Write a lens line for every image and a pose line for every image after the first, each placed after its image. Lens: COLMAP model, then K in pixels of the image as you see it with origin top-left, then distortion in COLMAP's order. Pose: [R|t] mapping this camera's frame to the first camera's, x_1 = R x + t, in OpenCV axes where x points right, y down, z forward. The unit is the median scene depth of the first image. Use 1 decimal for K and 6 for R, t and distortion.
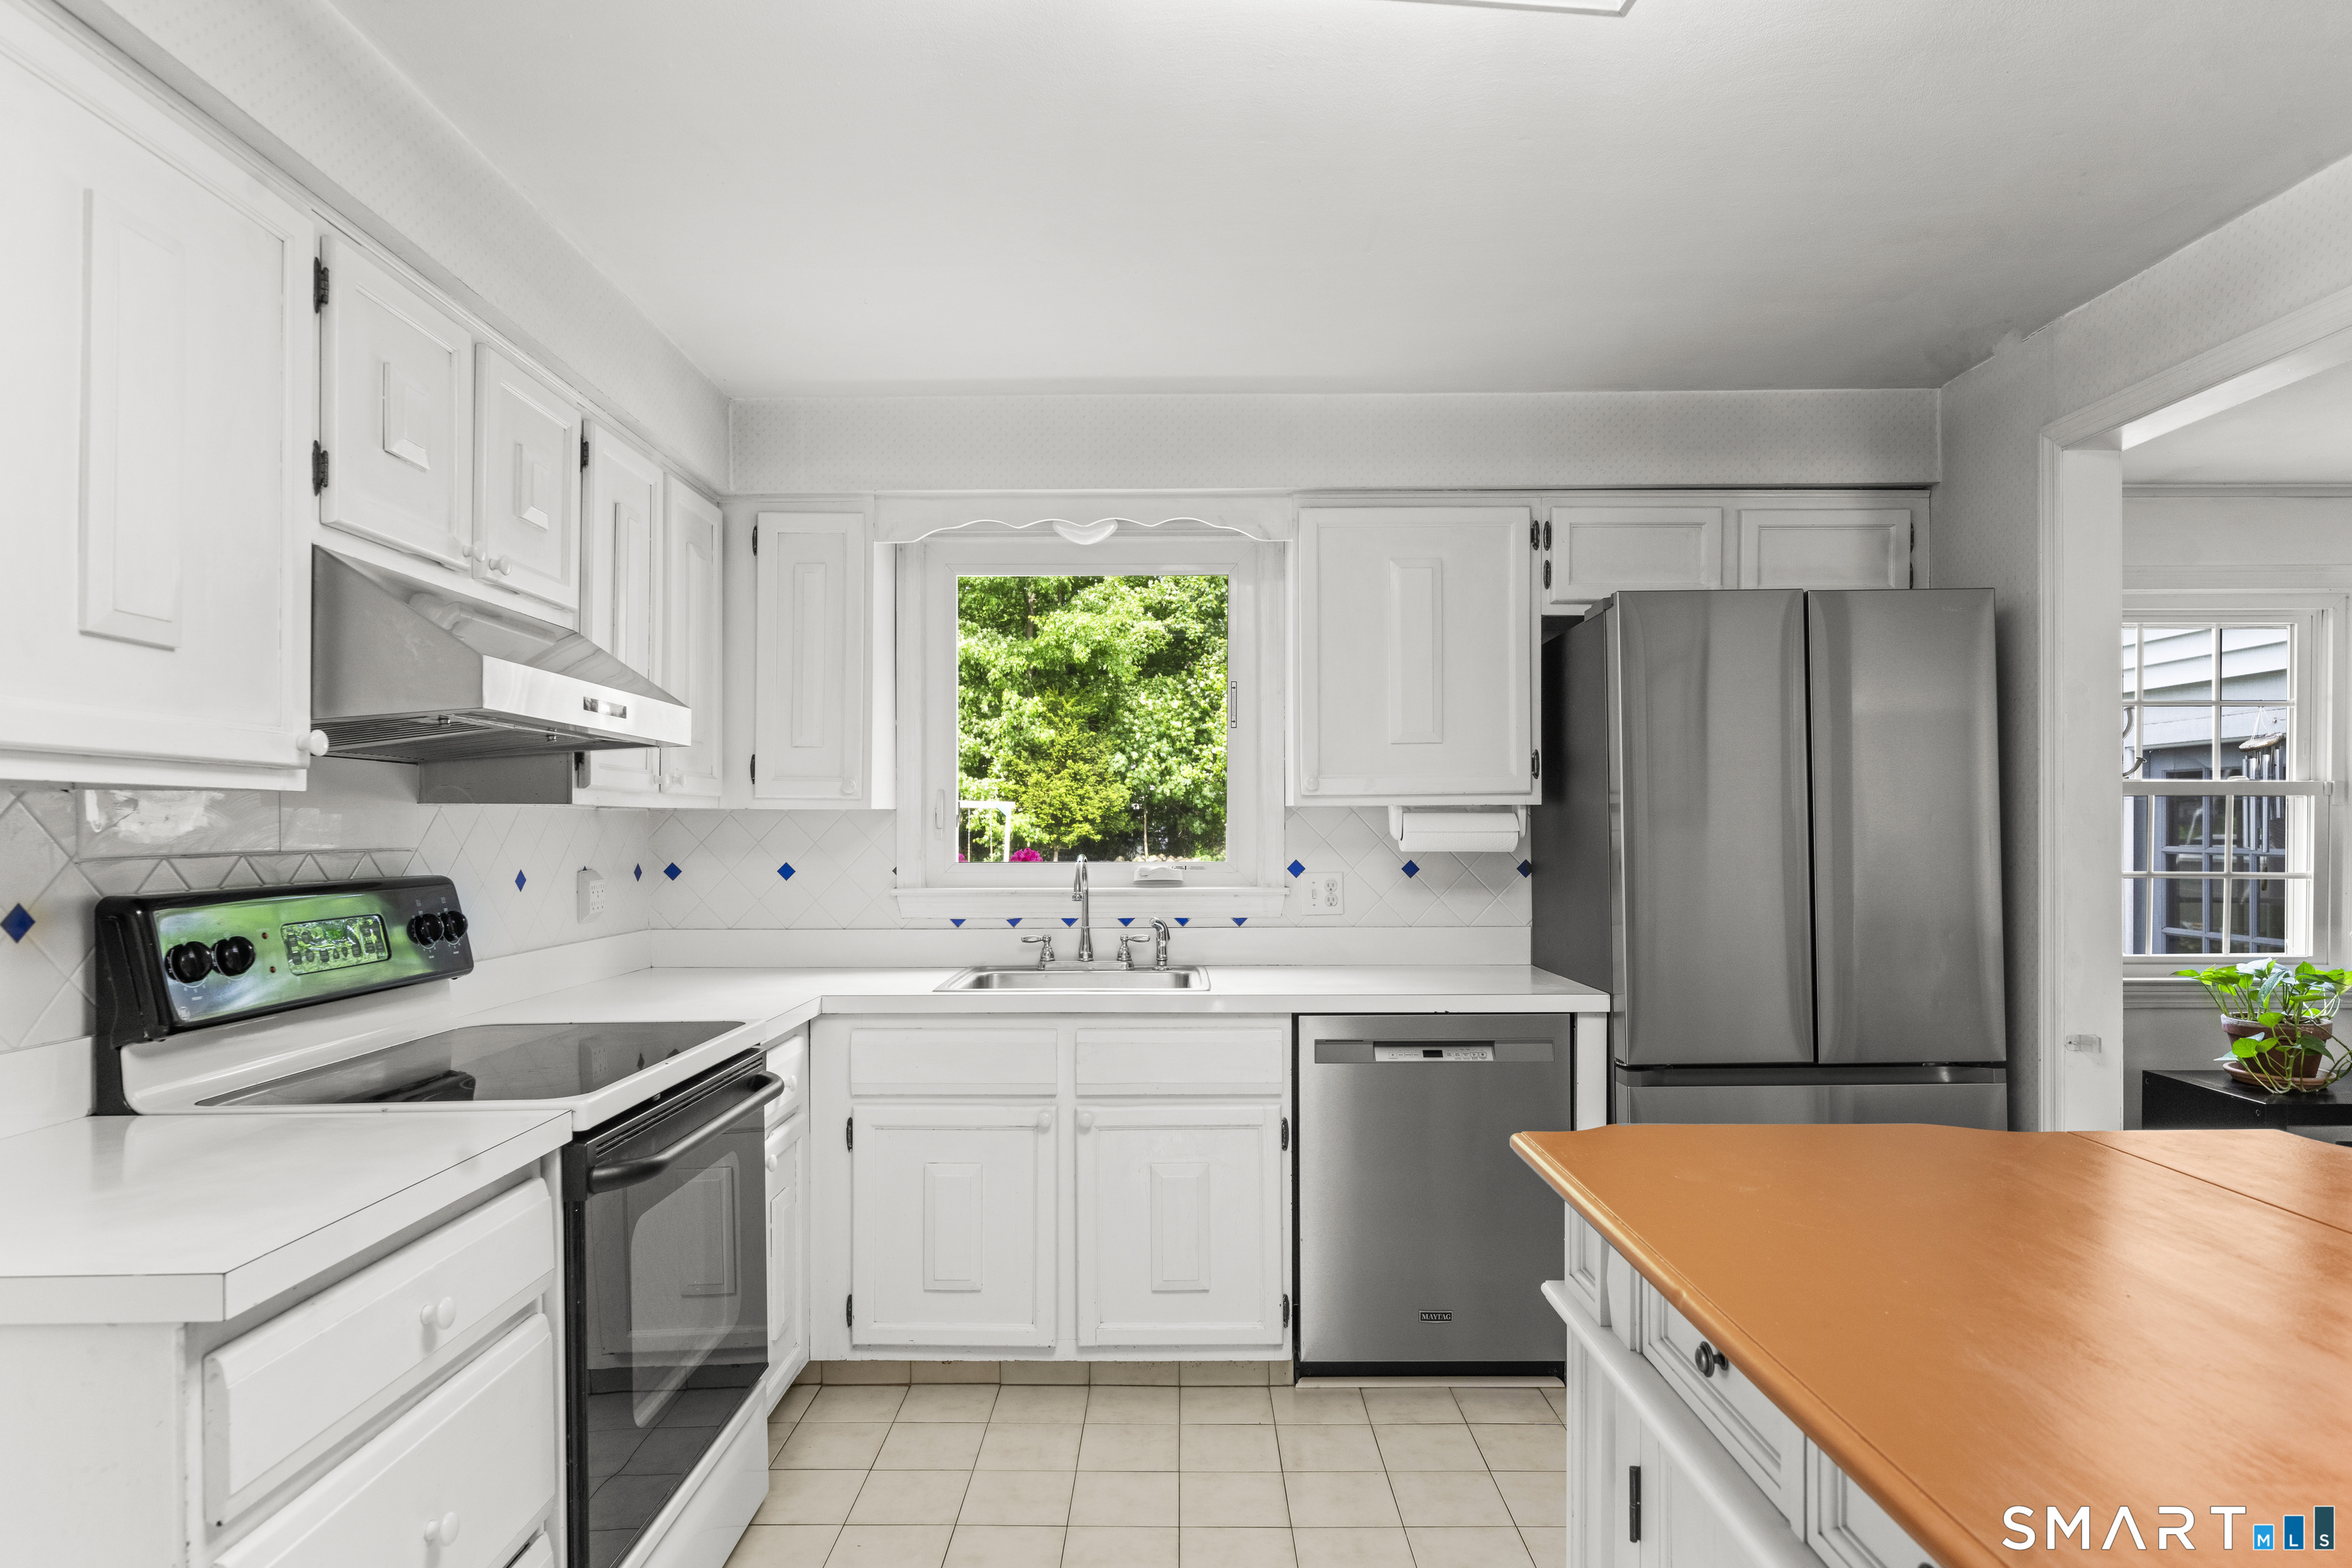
lens RADIAL K [[1307.8, 0, 1165.9], [0, 1307.8, 800.0], [0, 0, 1]] dist [0.002492, 0.000799]
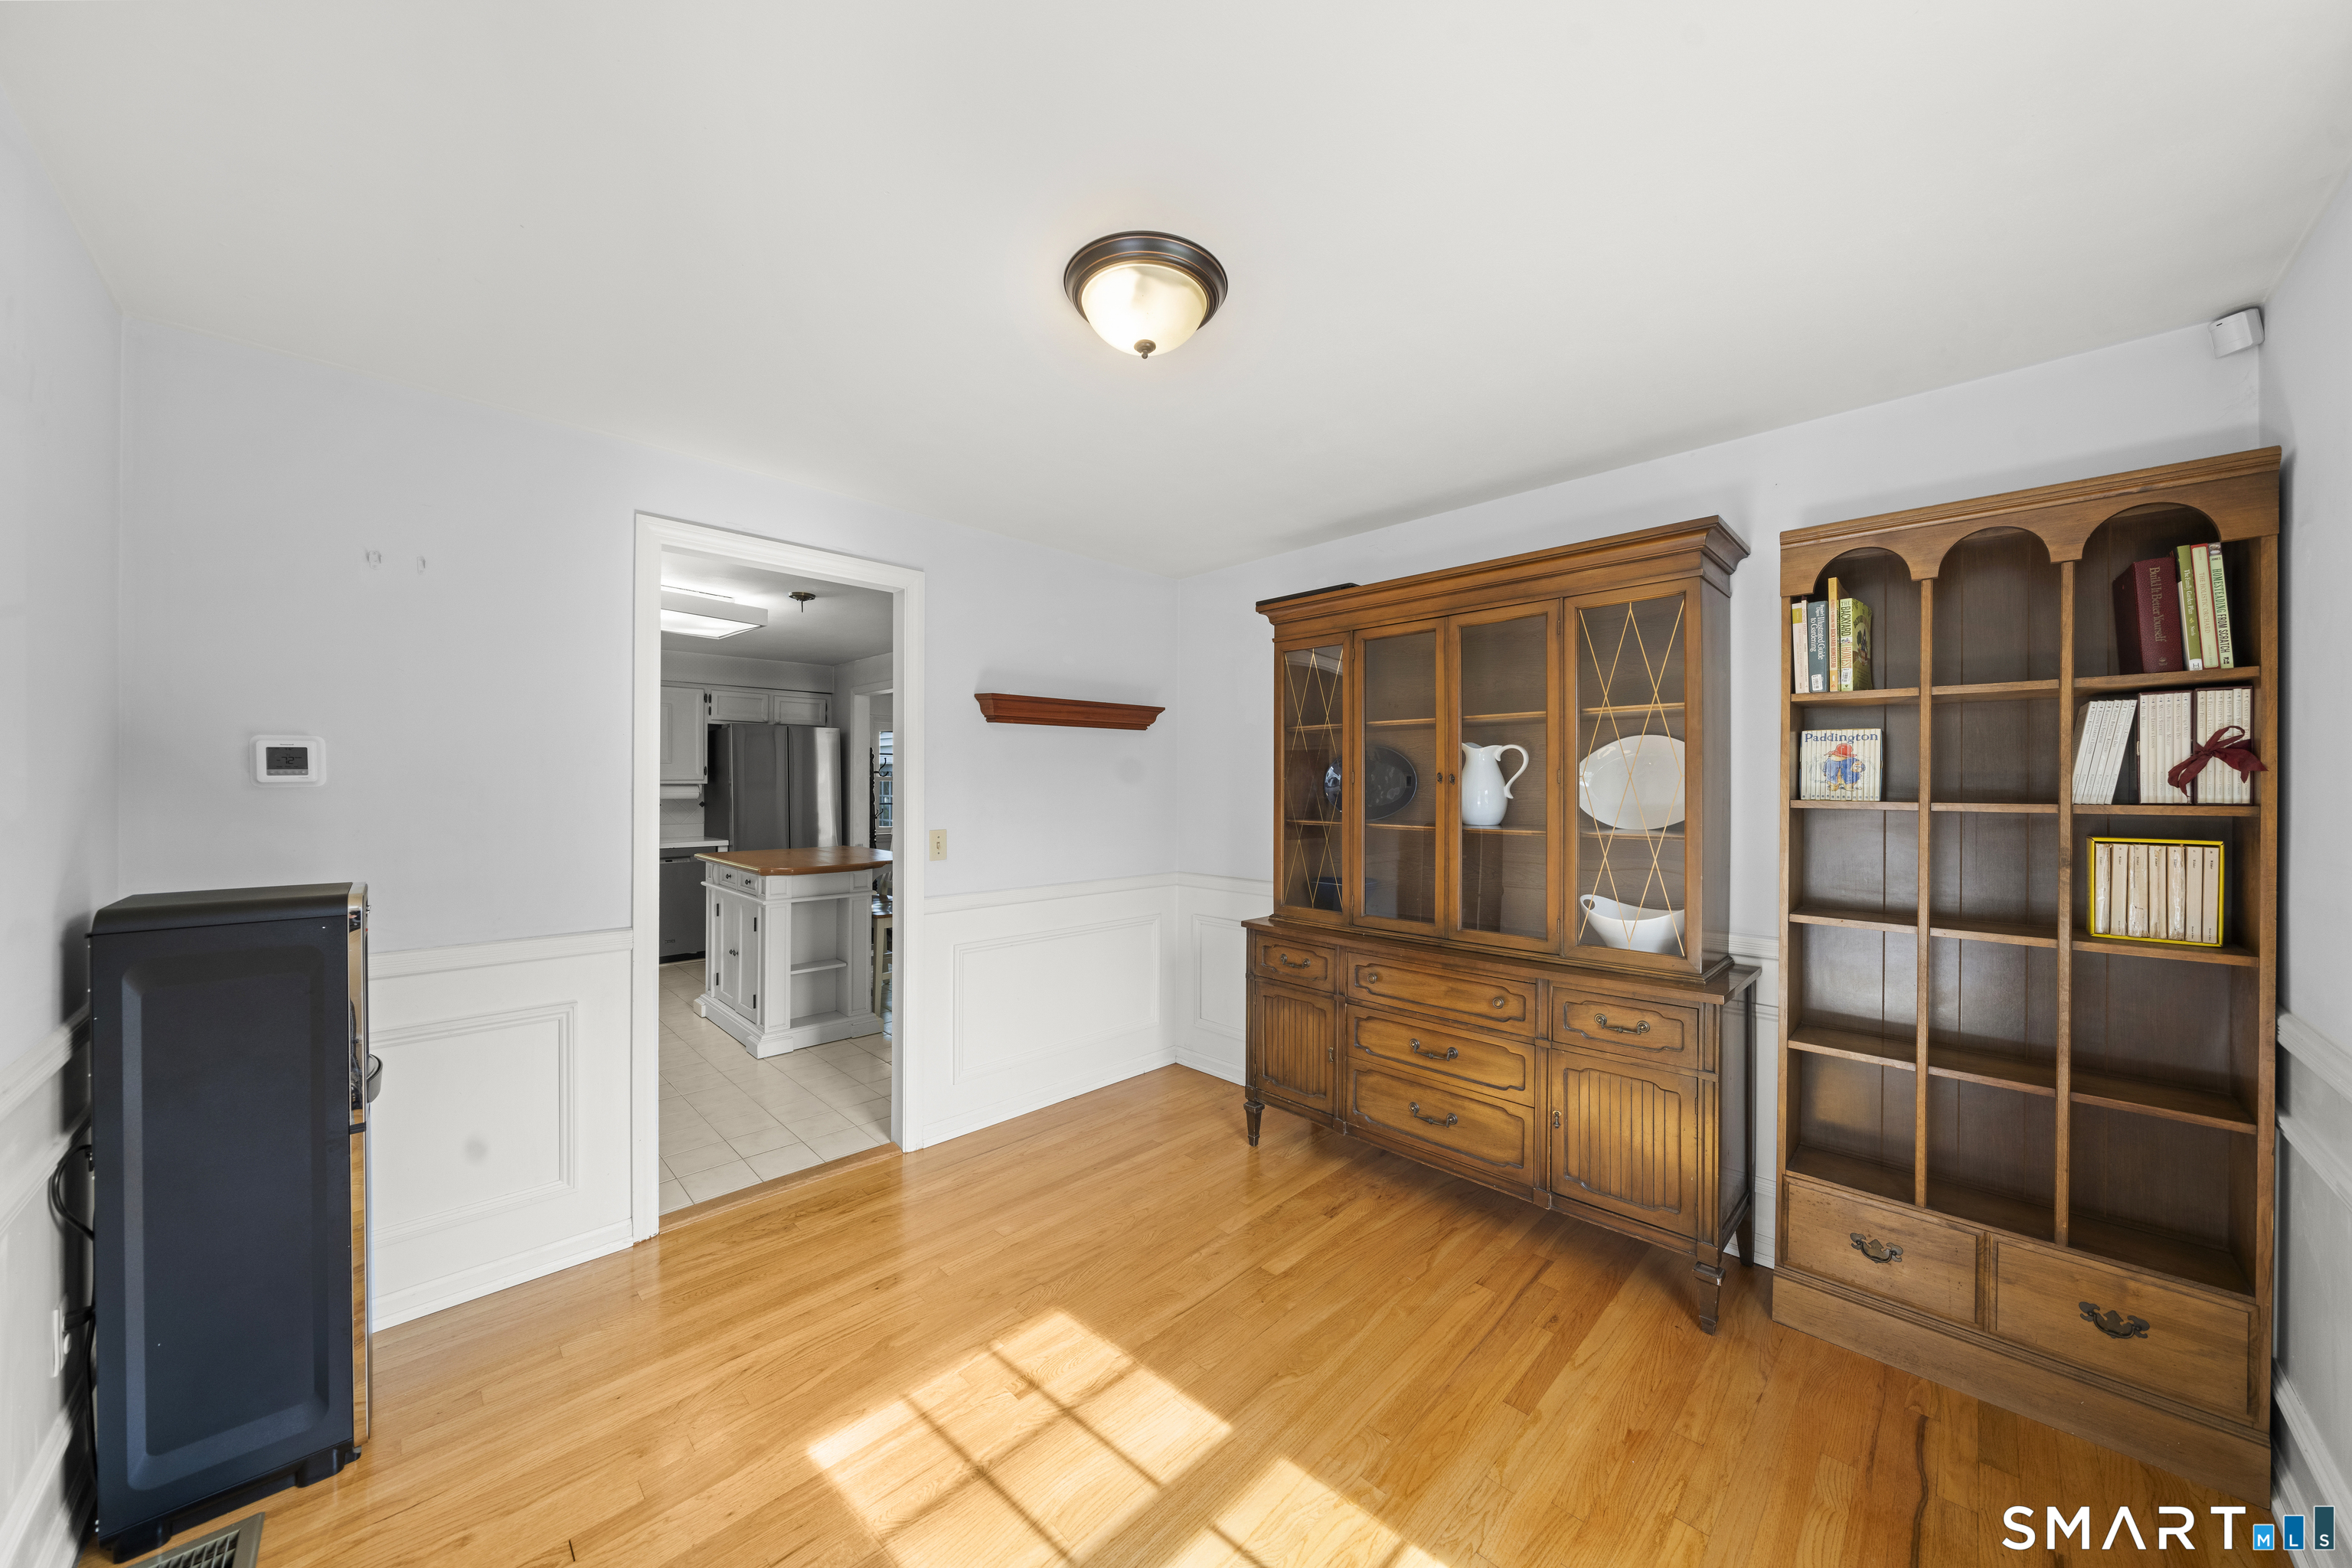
lens RADIAL K [[816.7, 0, 1184.2], [0, 816.7, 785.1], [0, 0, 1]] dist [-0.000999, -0.000059]
pose [[0.689884, 0.004450, 0.723906, -0.377378], [-0.007242, 0.999973, 0.000755, -0.002697], [-0.723884, -0.005764, 0.689898, -1.304156]]
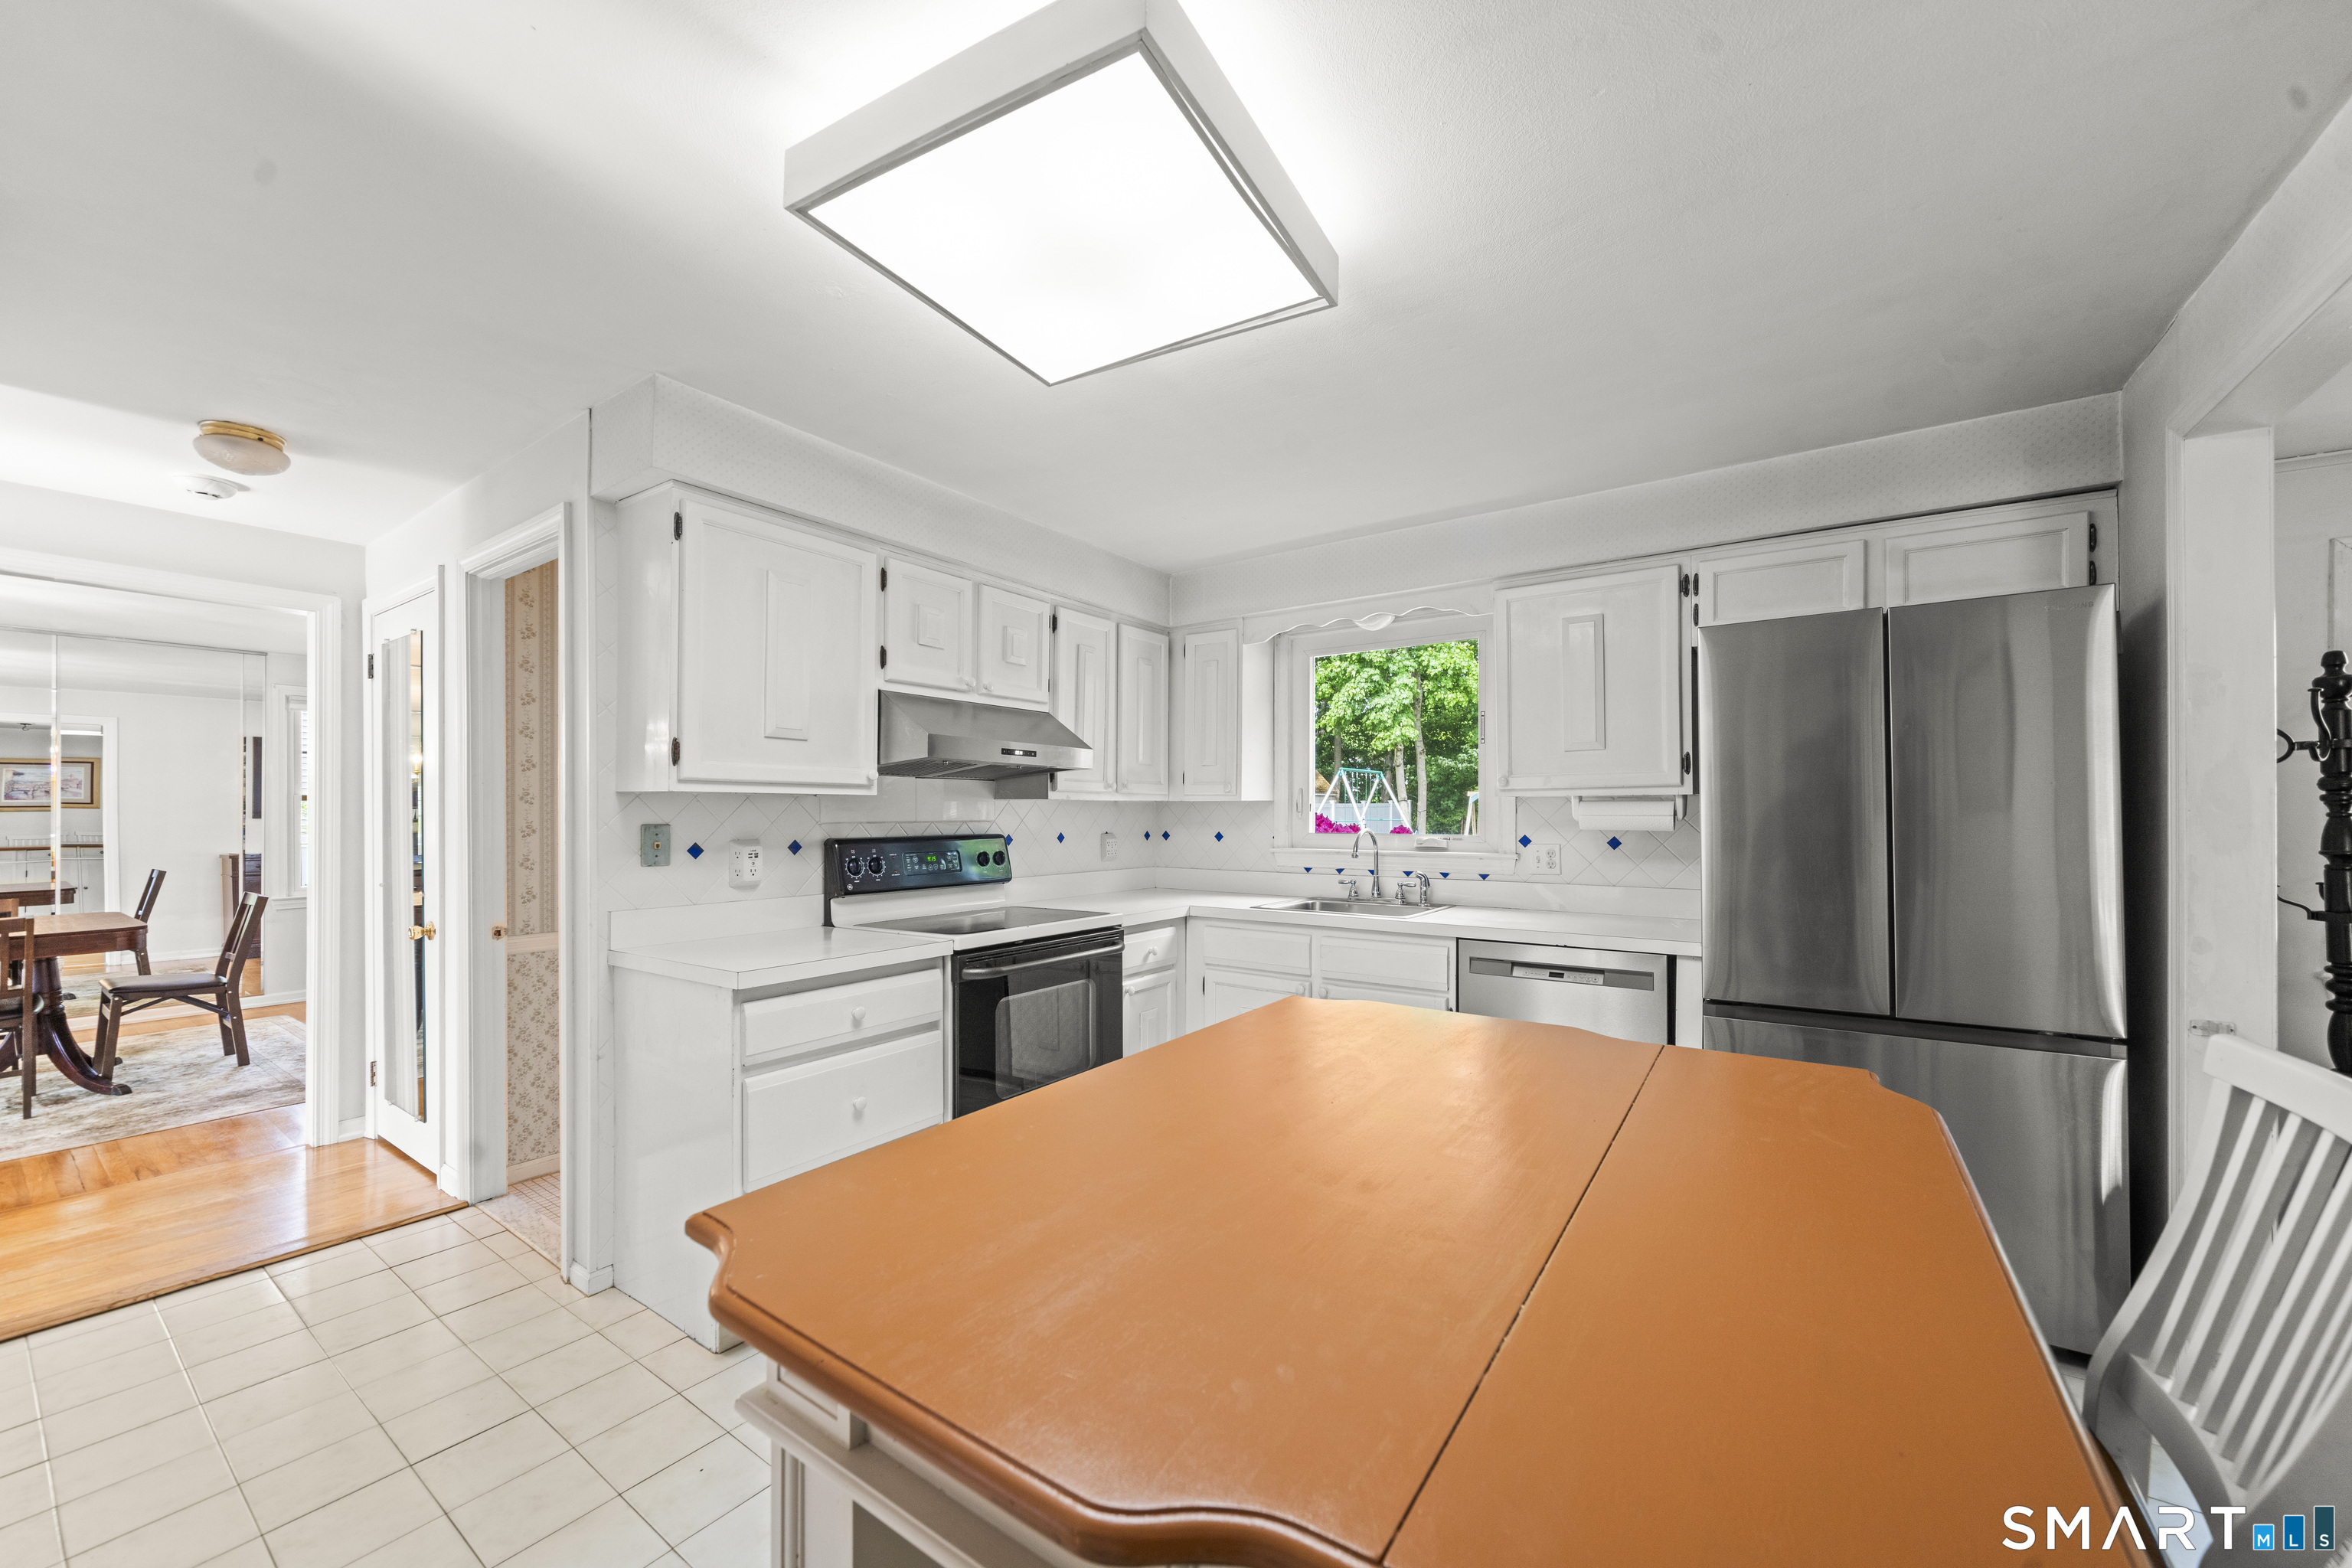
lens RADIAL K [[883.6, 0, 1176.0], [0, 883.6, 784.0], [0, 0, 1]] dist [-0.000267, -0.000106]
pose [[0.823089, -0.015788, -0.567692, 0.395710], [0.009700, 0.999859, -0.013742, 0.000334], [0.567829, 0.005805, 0.823126, -0.001183]]
